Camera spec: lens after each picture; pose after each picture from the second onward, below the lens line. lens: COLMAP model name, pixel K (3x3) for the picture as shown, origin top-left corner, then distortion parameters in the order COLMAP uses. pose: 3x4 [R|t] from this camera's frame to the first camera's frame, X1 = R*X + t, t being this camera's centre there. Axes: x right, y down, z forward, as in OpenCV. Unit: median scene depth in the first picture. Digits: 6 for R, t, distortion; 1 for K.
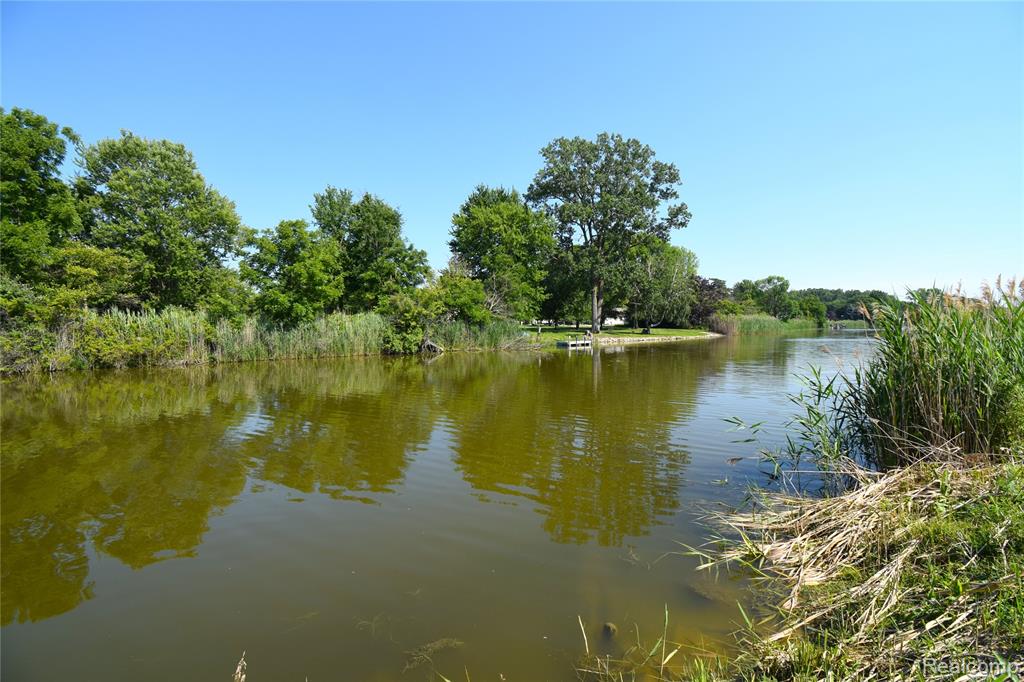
lens RADIAL K [[448.2, 0, 514.8], [0, 448.2, 337.7], [0, 0, 1]] dist [0.003241, -0.016044]
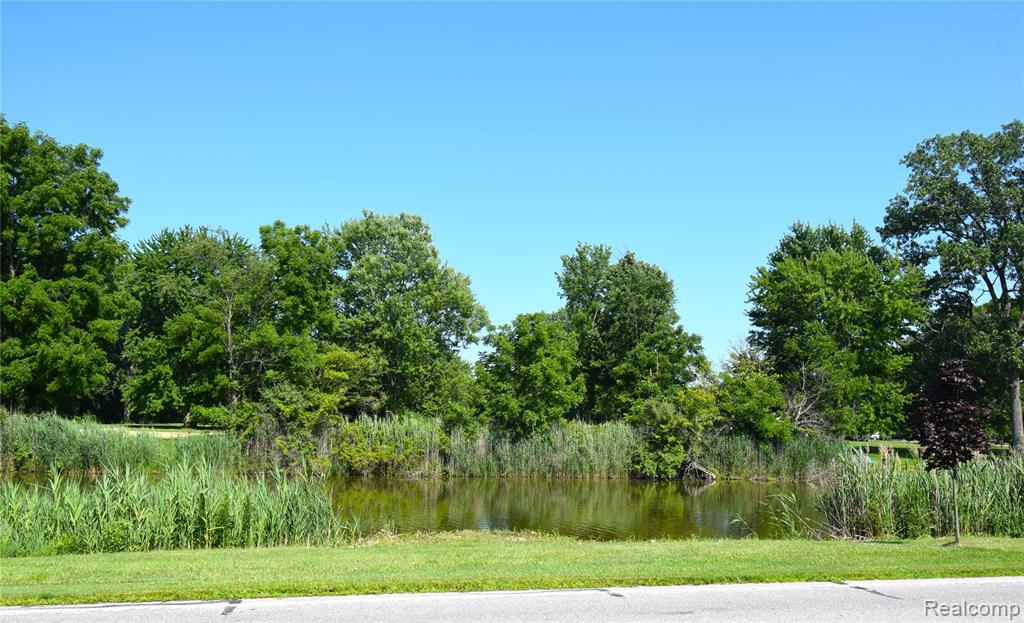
lens RADIAL K [[849.1, 0, 526.7], [0, 849.1, 328.2], [0, 0, 1]] dist [0.009486, 0.001233]
pose [[0.892147, -0.024314, -0.451090, 0.191347], [-0.043050, 0.989430, -0.138473, -0.006897], [0.449689, 0.142958, 0.881671, -0.361991]]
